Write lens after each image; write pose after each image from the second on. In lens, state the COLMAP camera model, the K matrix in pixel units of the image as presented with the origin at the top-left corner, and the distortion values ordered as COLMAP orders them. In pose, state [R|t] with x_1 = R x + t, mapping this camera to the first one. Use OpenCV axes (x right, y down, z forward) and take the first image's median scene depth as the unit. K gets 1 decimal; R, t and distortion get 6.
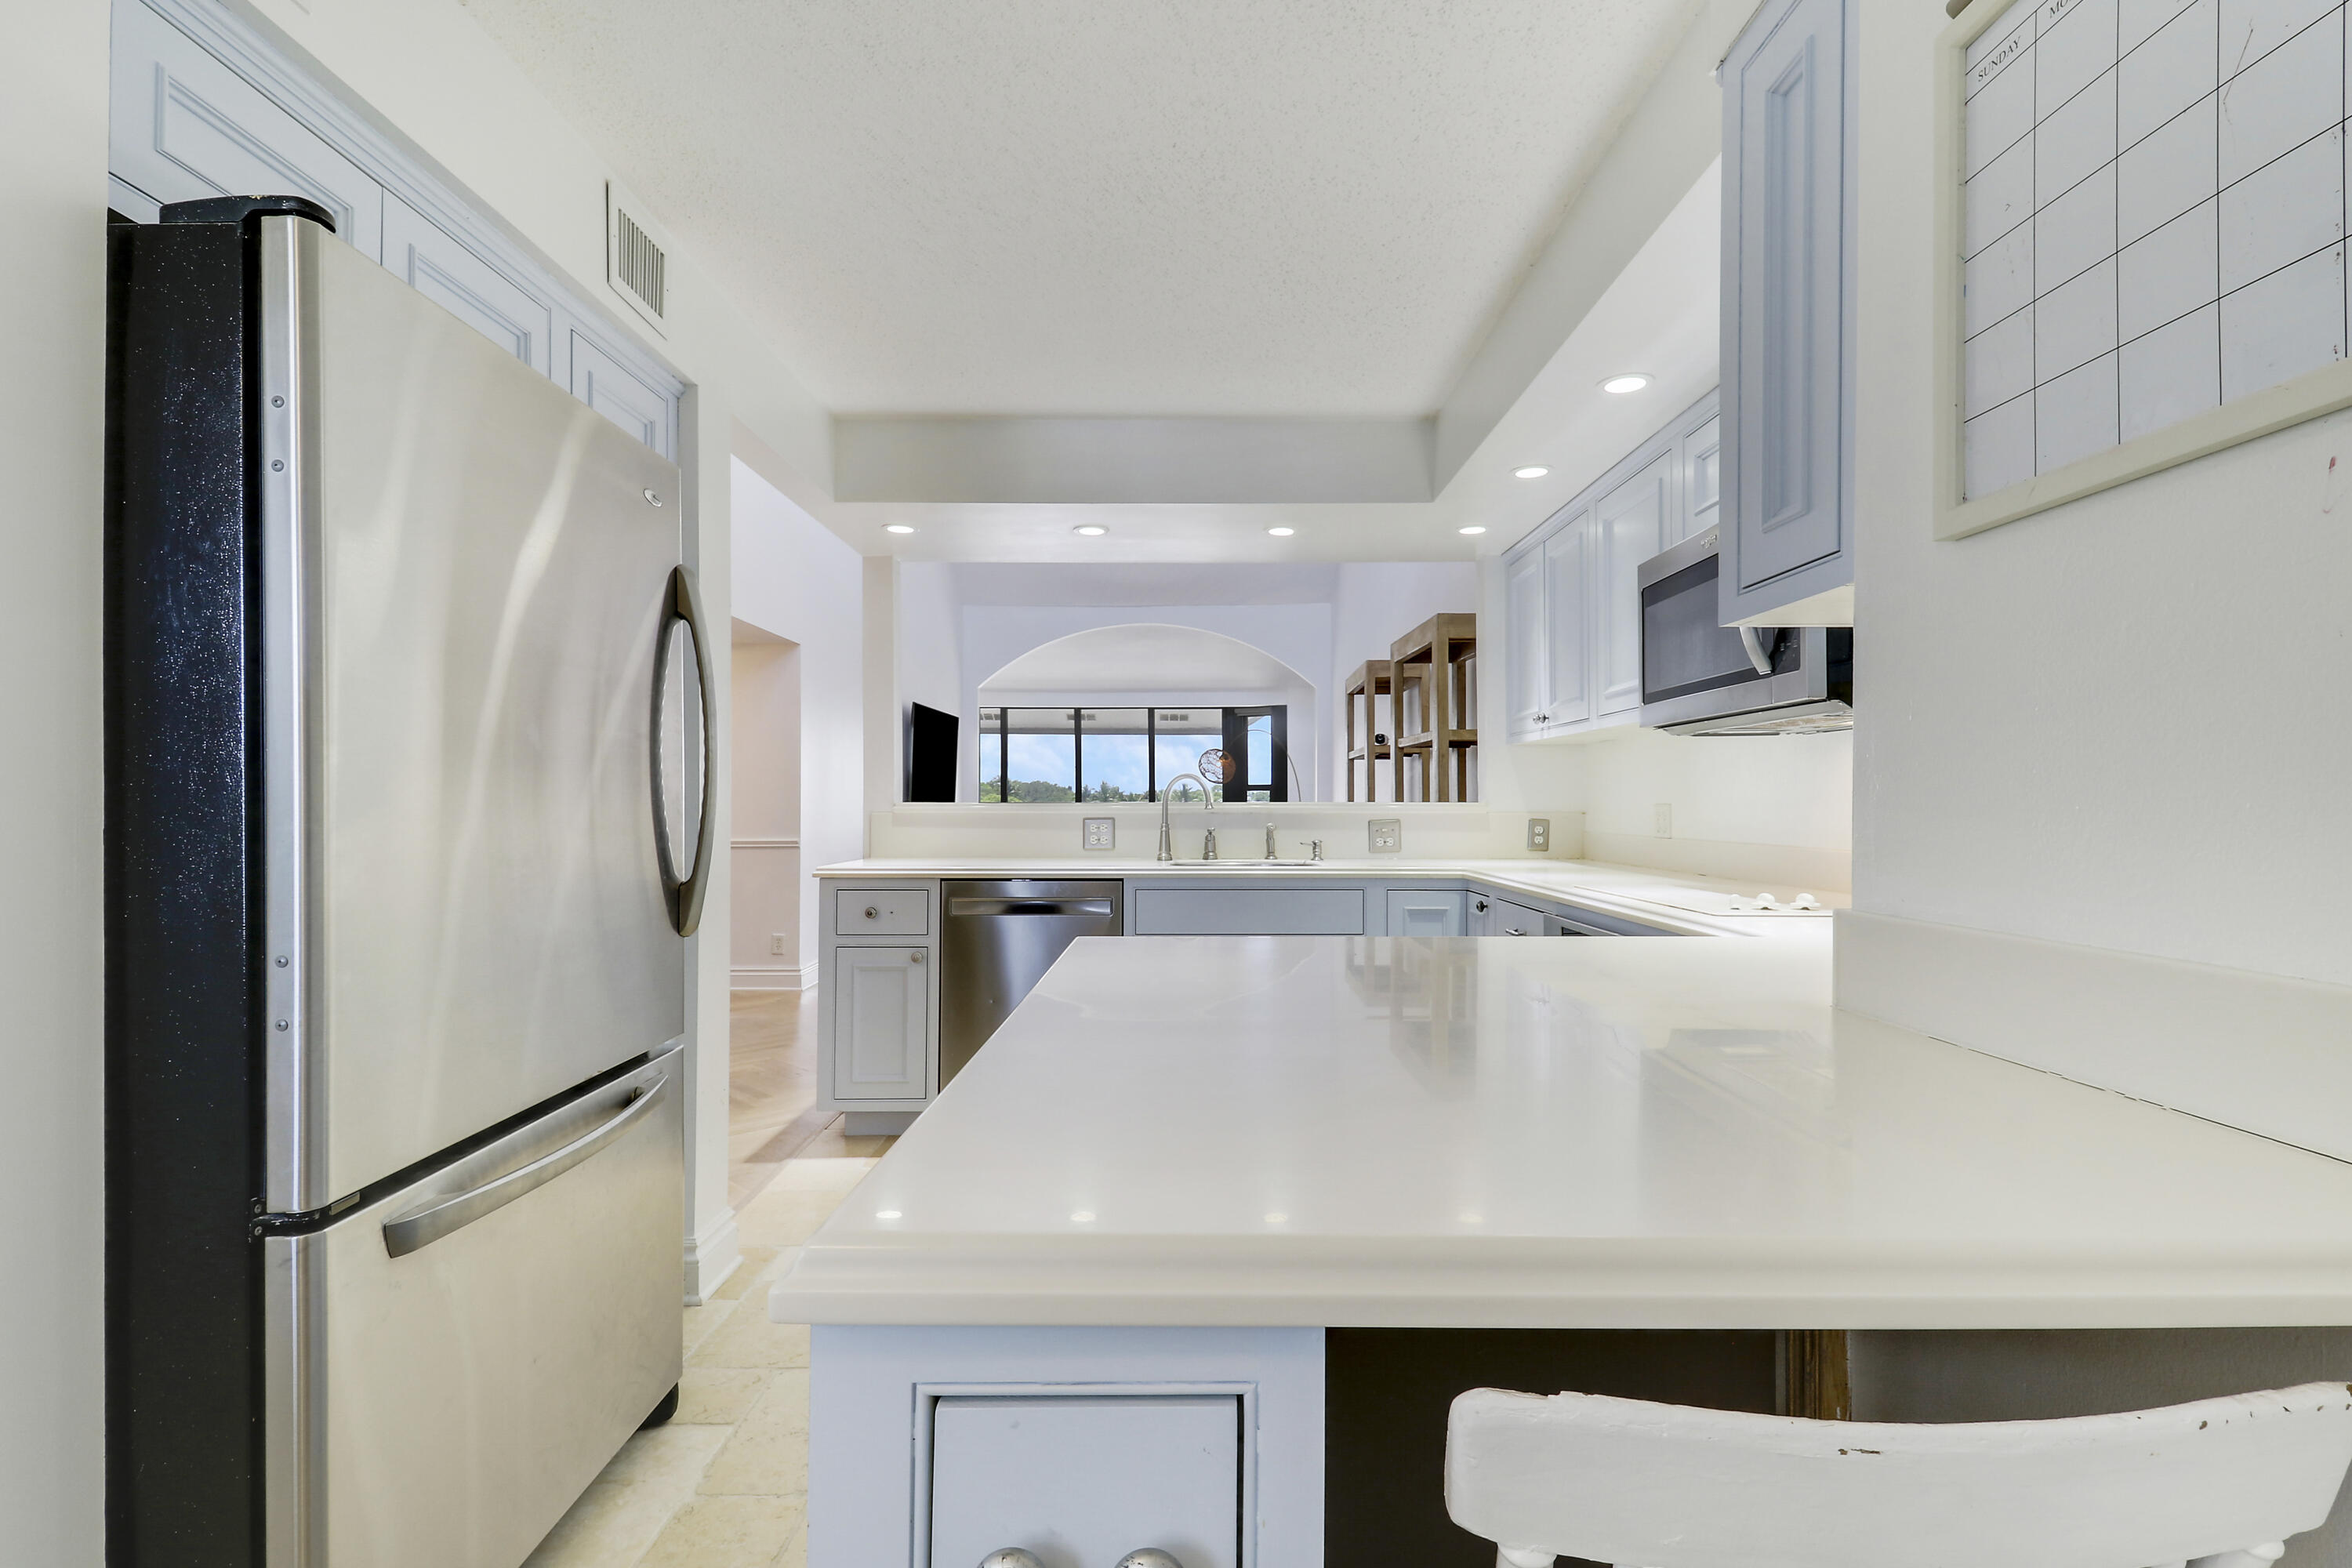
lens RADIAL K [[1107.6, 0, 1206.5], [0, 1107.6, 811.0], [0, 0, 1]] dist [-0.001059, -0.009006]
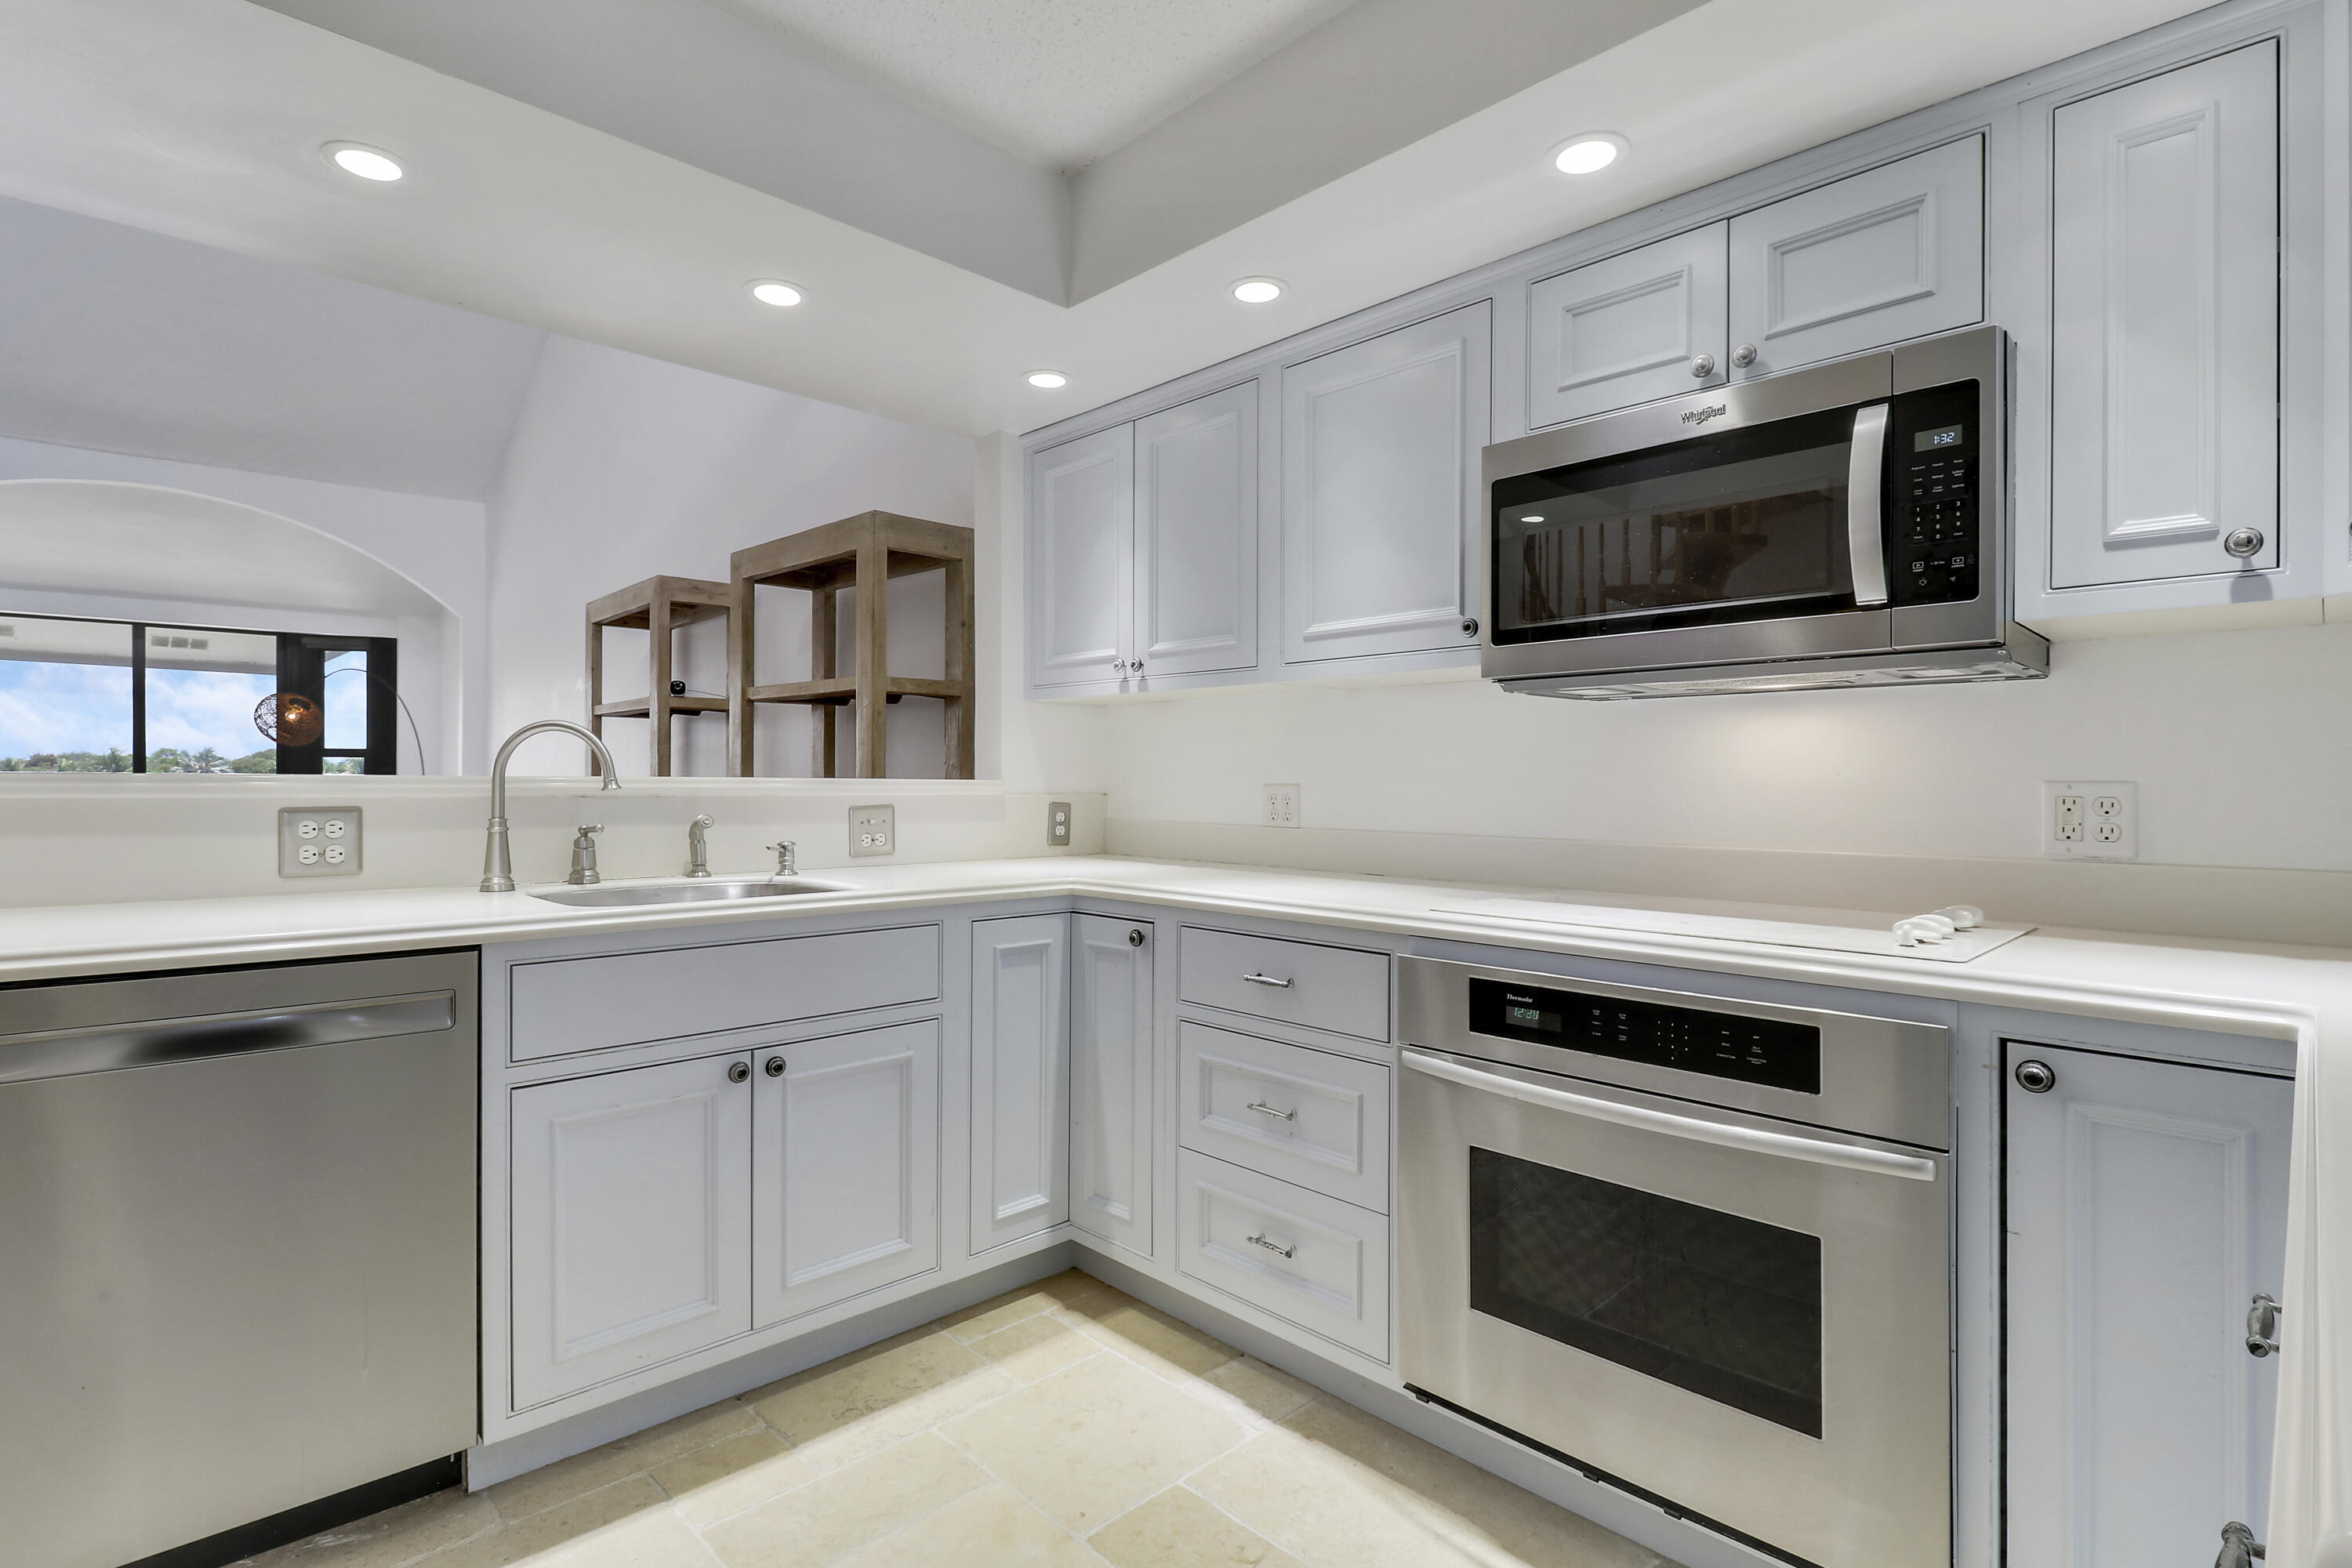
lens RADIAL K [[1107.6, 0, 1187.5], [0, 1107.6, 792.4], [0, 0, 1]] dist [-0.001059, -0.009006]
pose [[0.725266, -0.001933, 0.688466, -0.060987], [-0.002450, 0.999982, 0.005389, -0.001512], [-0.688465, -0.005595, 0.725248, 0.161361]]
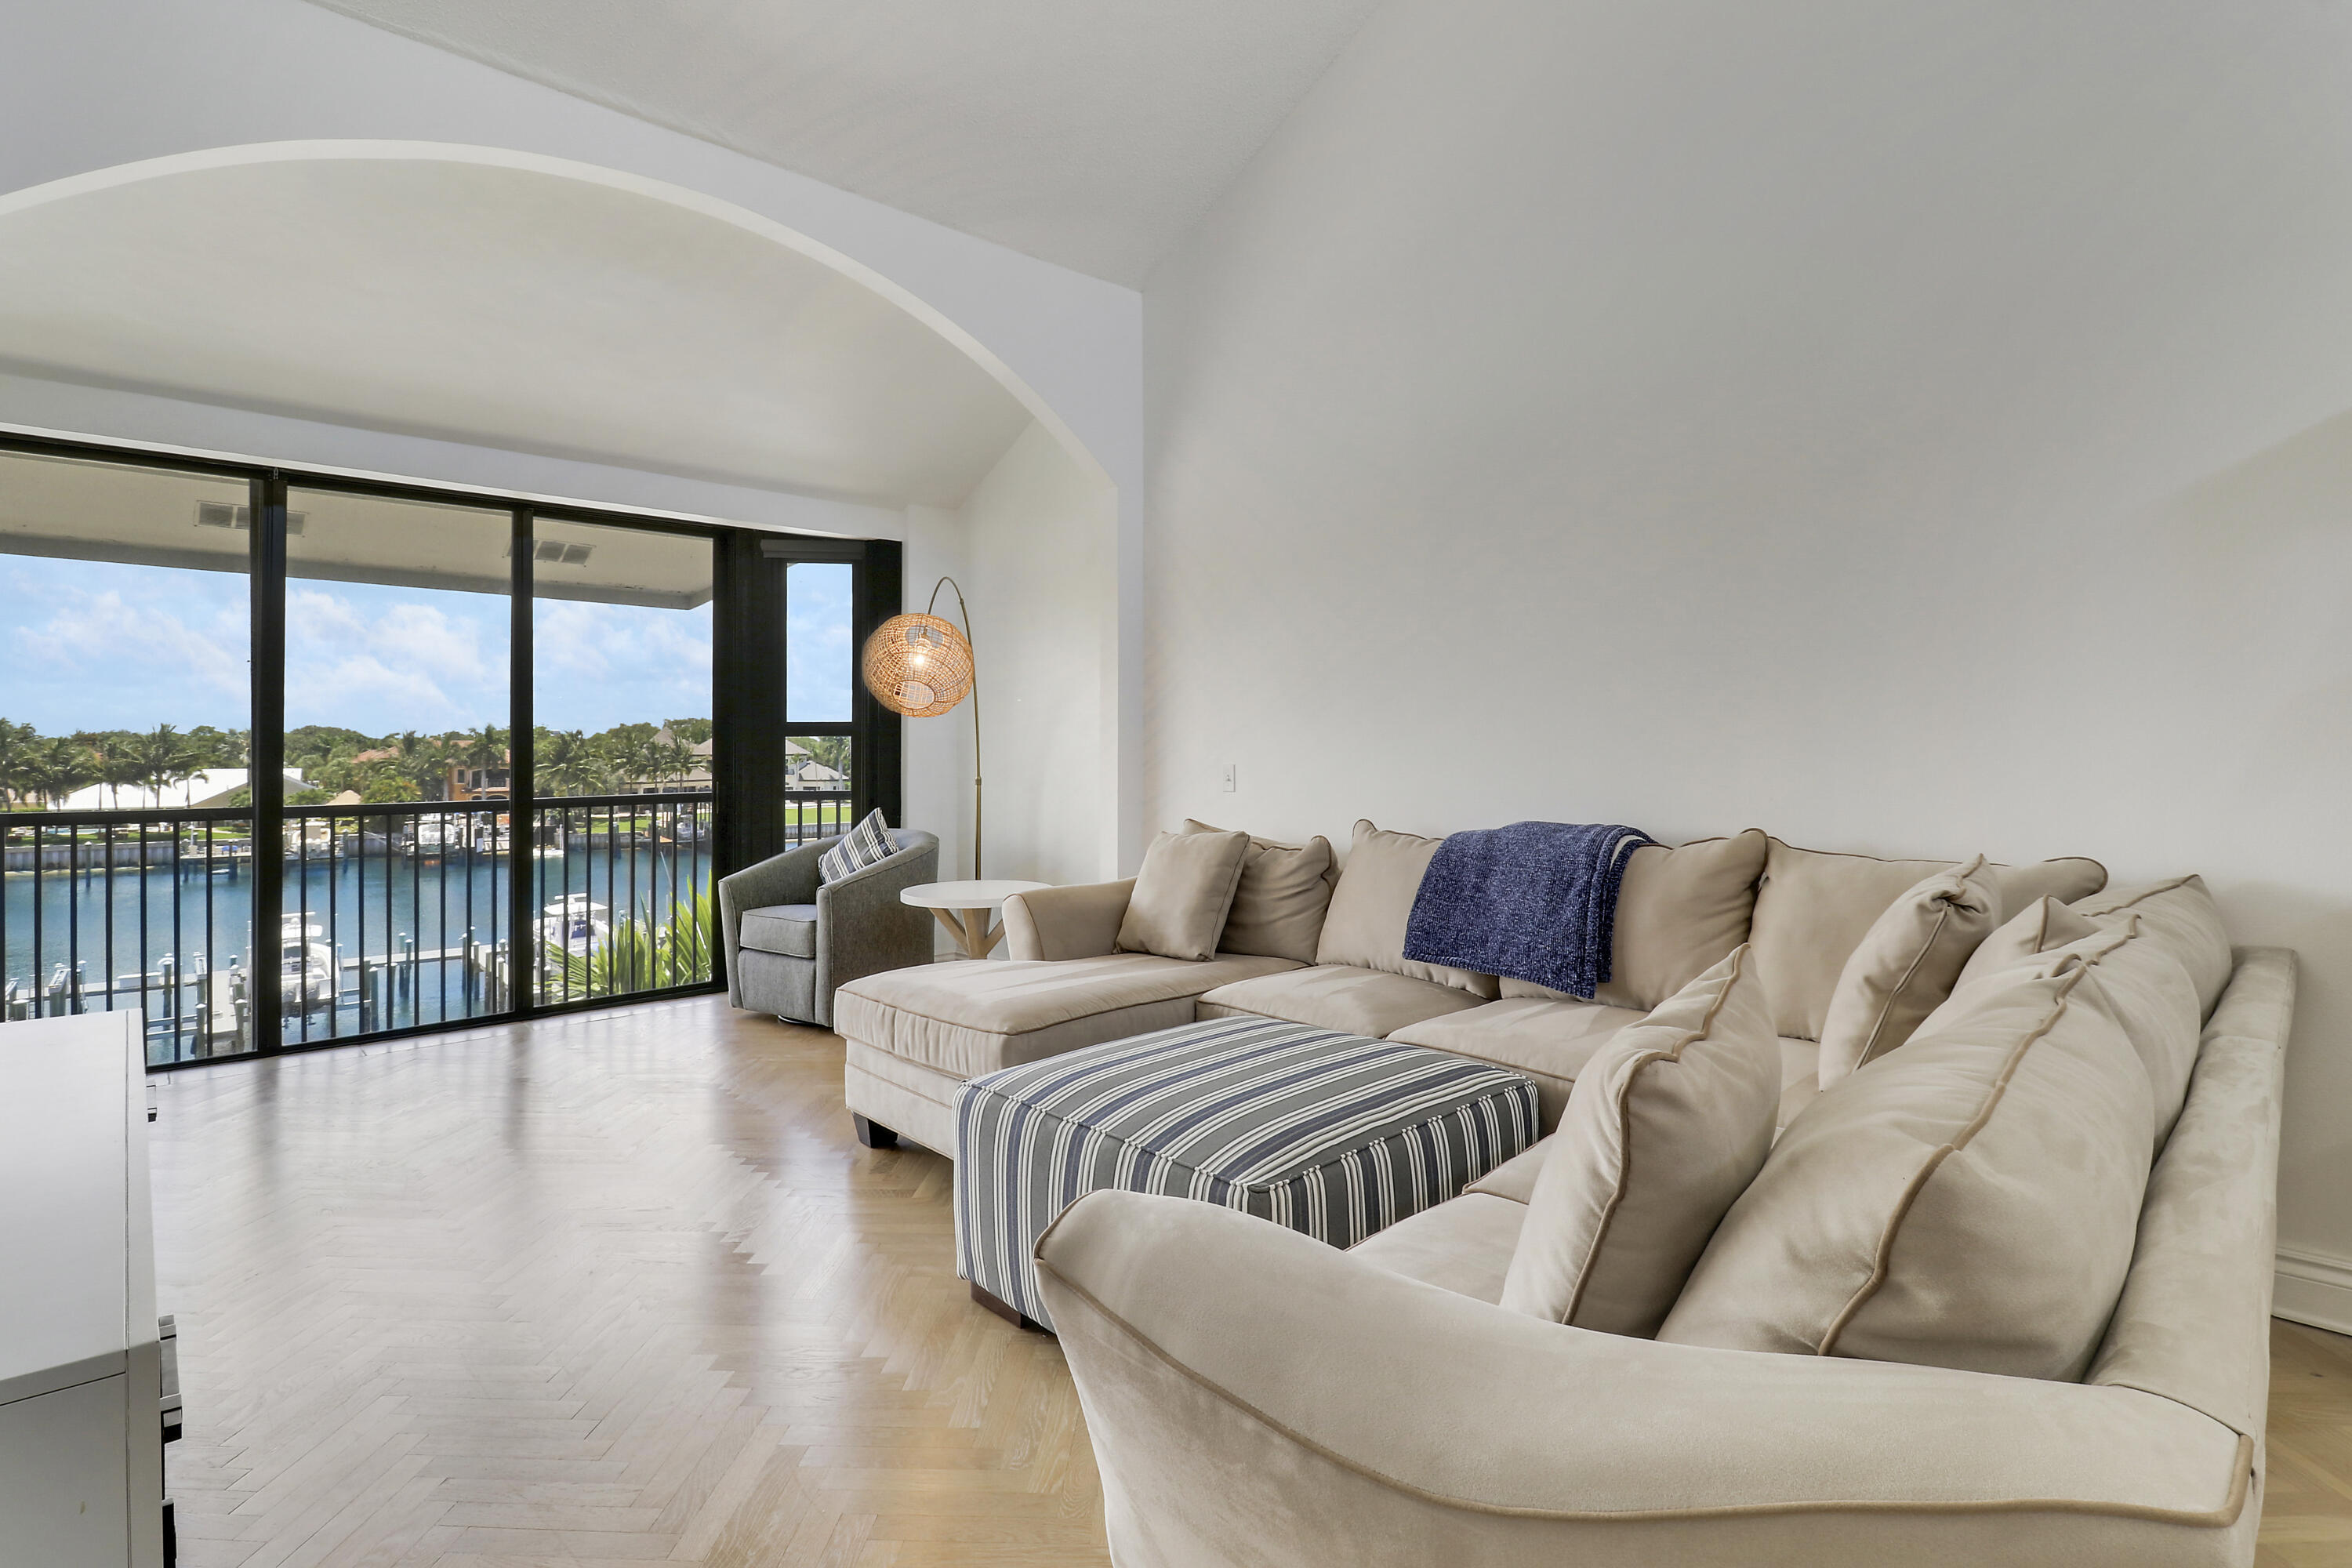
lens RADIAL K [[1107.6, 0, 1211.7], [0, 1107.6, 724.0], [0, 0, 1]] dist [-0.001059, -0.009006]
pose [[0.727001, 0.009598, 0.686569, -0.174718], [0.010681, 0.999623, -0.025284, -0.014636], [-0.686553, 0.025715, 0.726625, 0.749250]]
